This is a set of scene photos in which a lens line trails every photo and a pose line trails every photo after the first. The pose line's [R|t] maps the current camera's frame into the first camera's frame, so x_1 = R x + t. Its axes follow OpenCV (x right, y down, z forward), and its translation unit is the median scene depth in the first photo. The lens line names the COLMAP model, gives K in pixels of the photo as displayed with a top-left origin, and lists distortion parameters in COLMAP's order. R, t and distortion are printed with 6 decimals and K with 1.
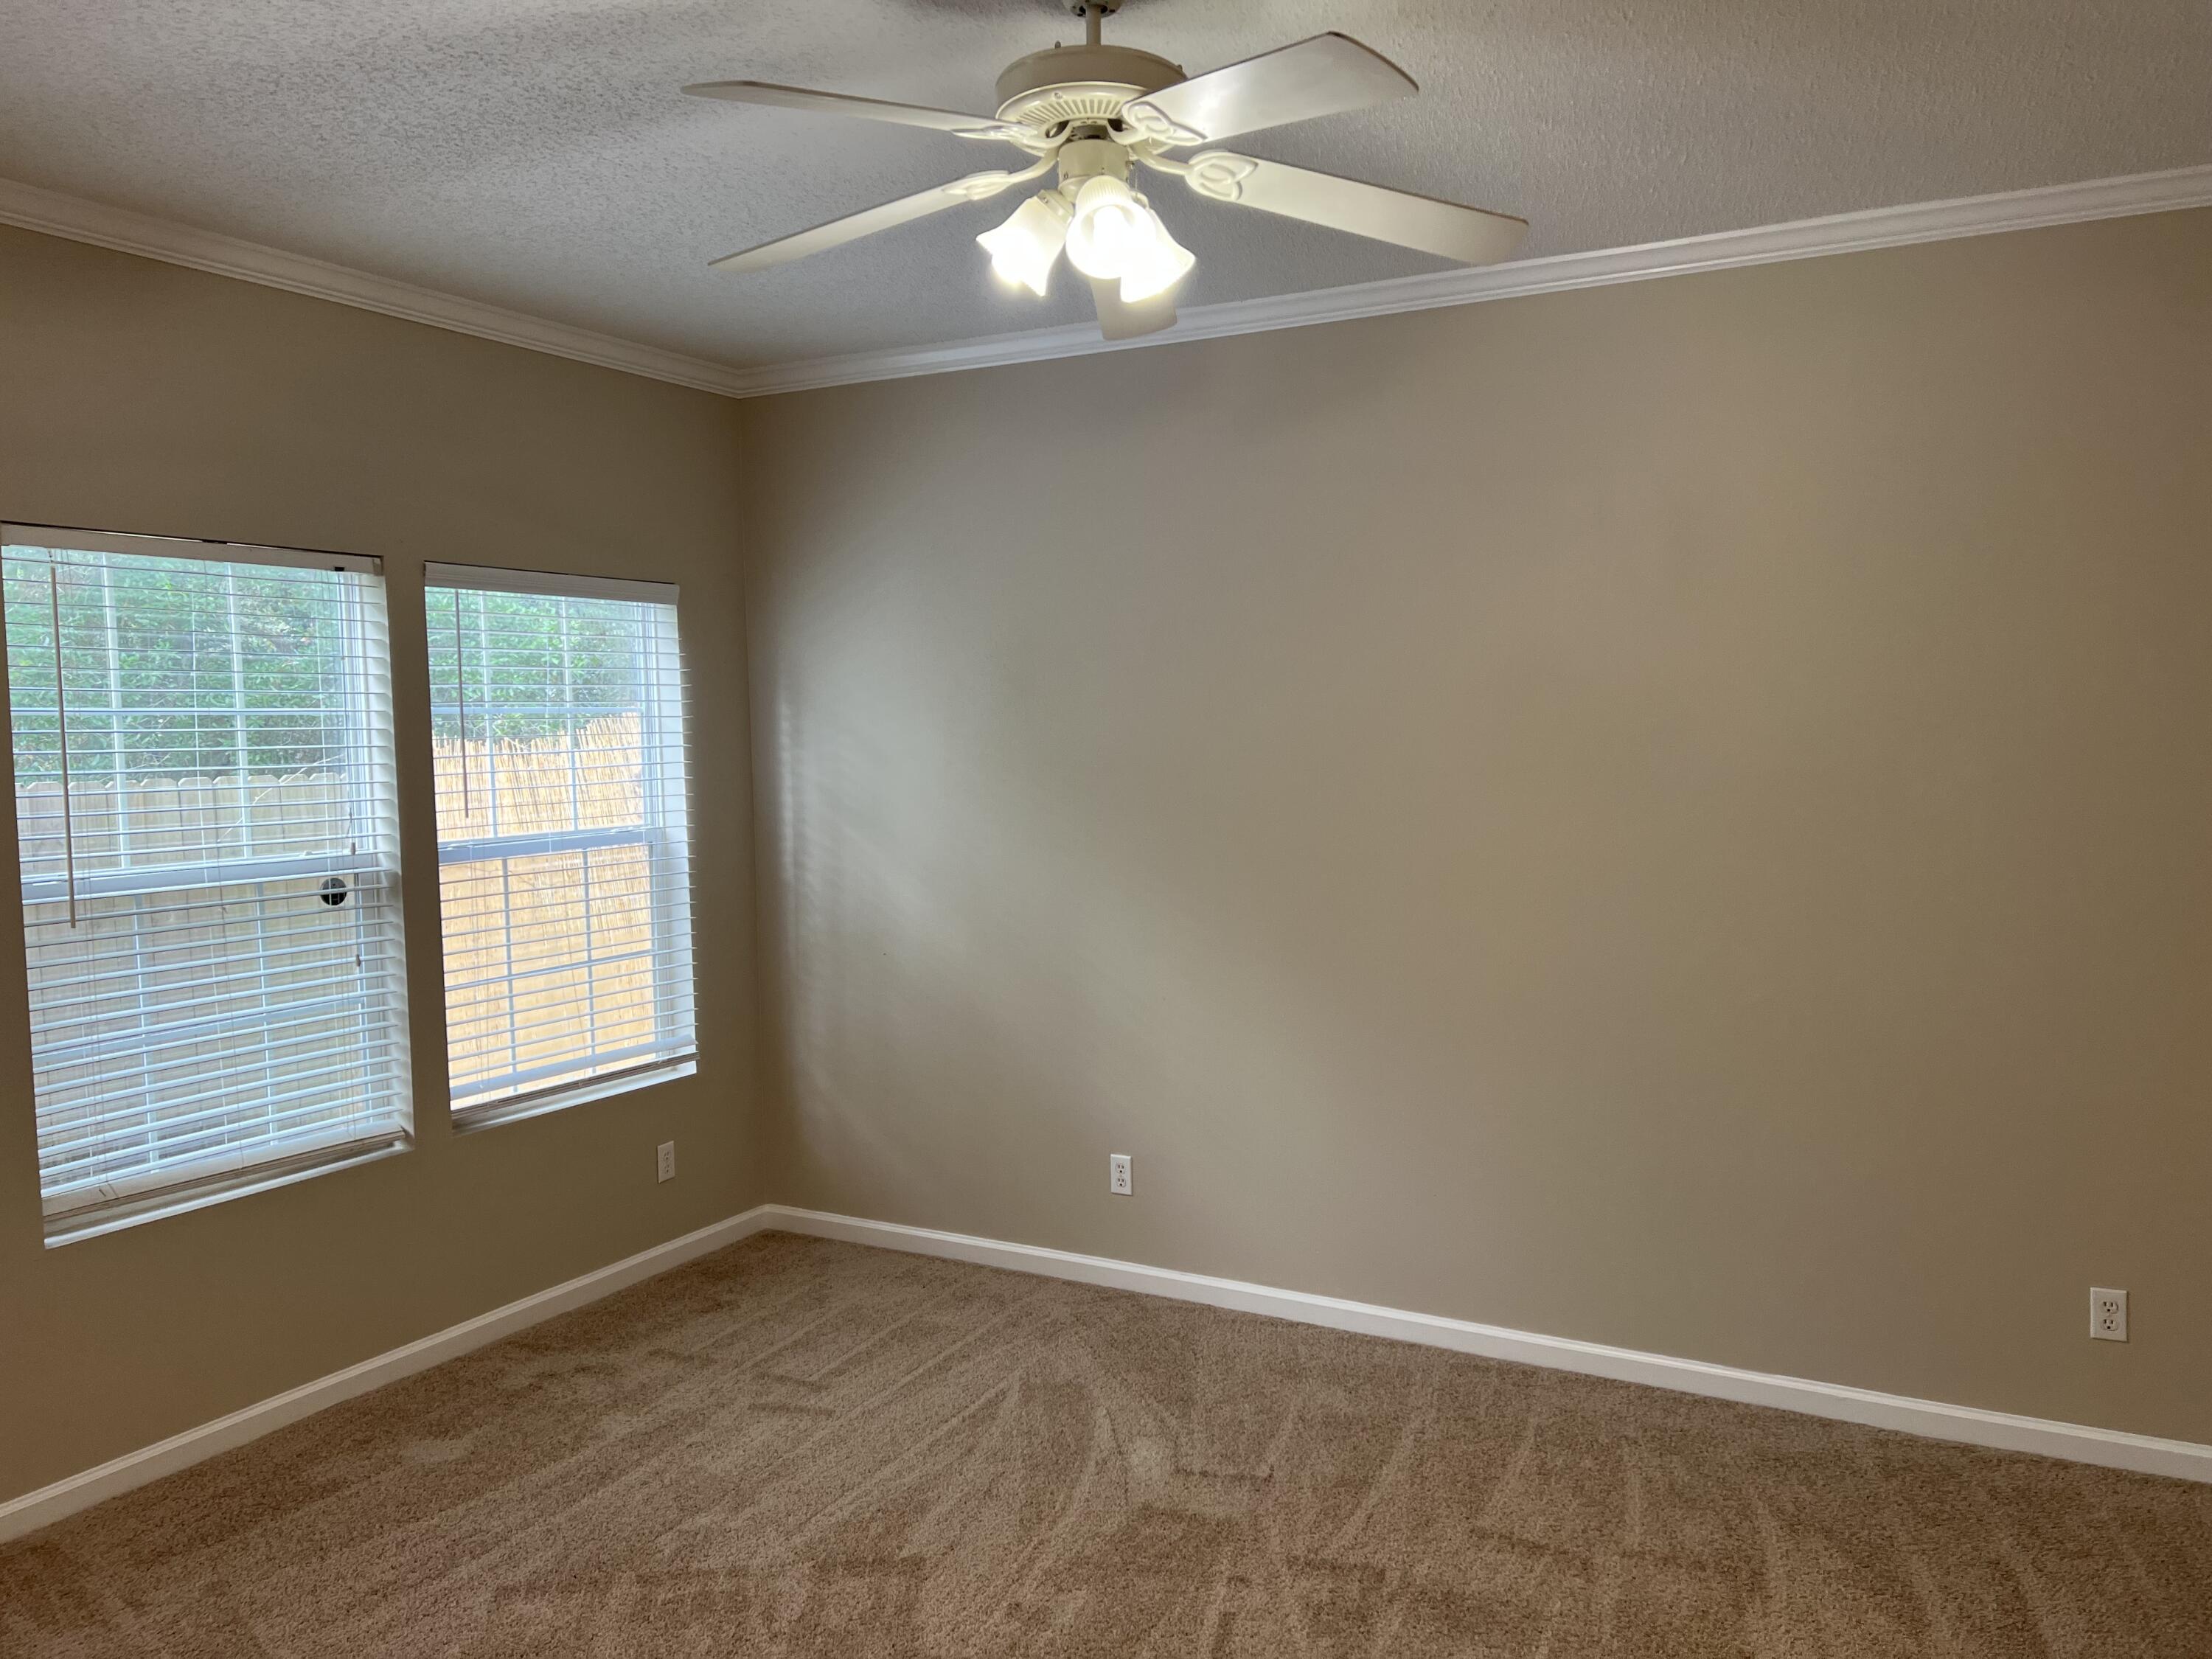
lens RADIAL K [[1691.7, 0, 1106.0], [0, 1691.7, 829.5], [0, 0, 1]] dist [0.070065, -0.045902]
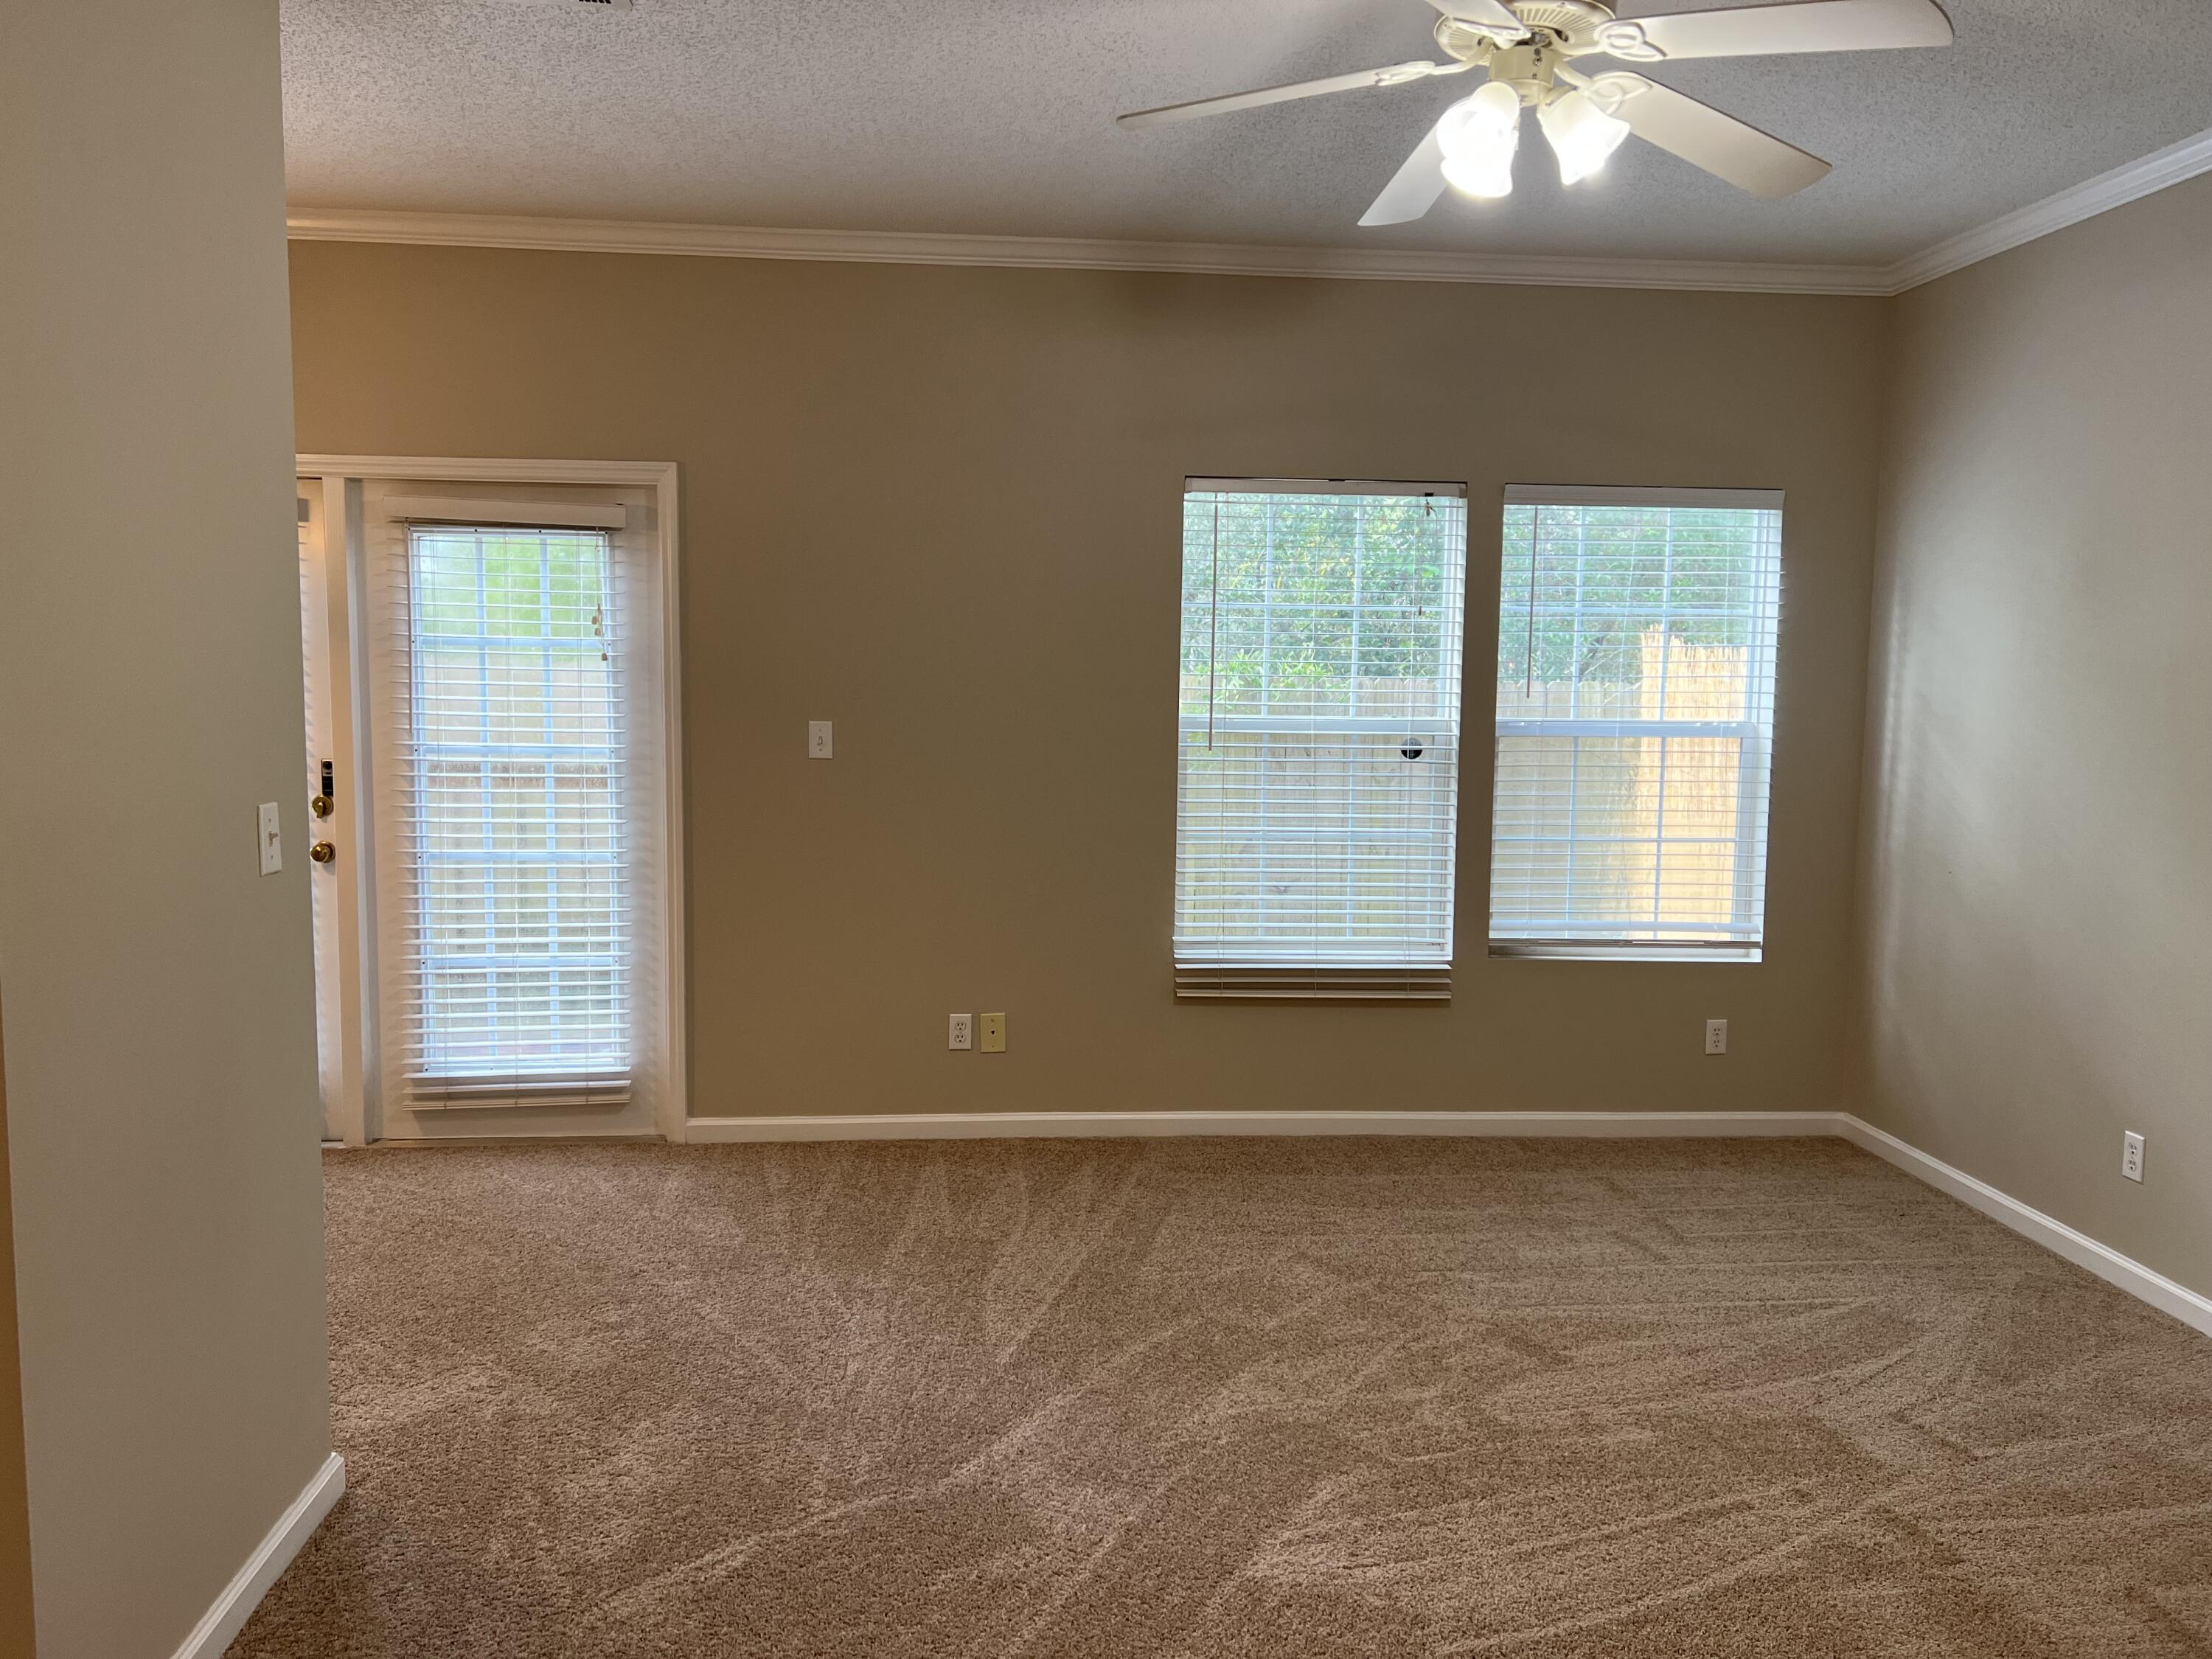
lens RADIAL K [[1691.7, 0, 1106.0], [0, 1691.7, 829.5], [0, 0, 1]] dist [0.070065, -0.045902]
pose [[0.545355, 0.101662, -0.832017, 0.486984], [-0.078909, 0.994436, 0.069786, 0.025855], [0.834483, 0.027596, 0.550343, 0.107260]]
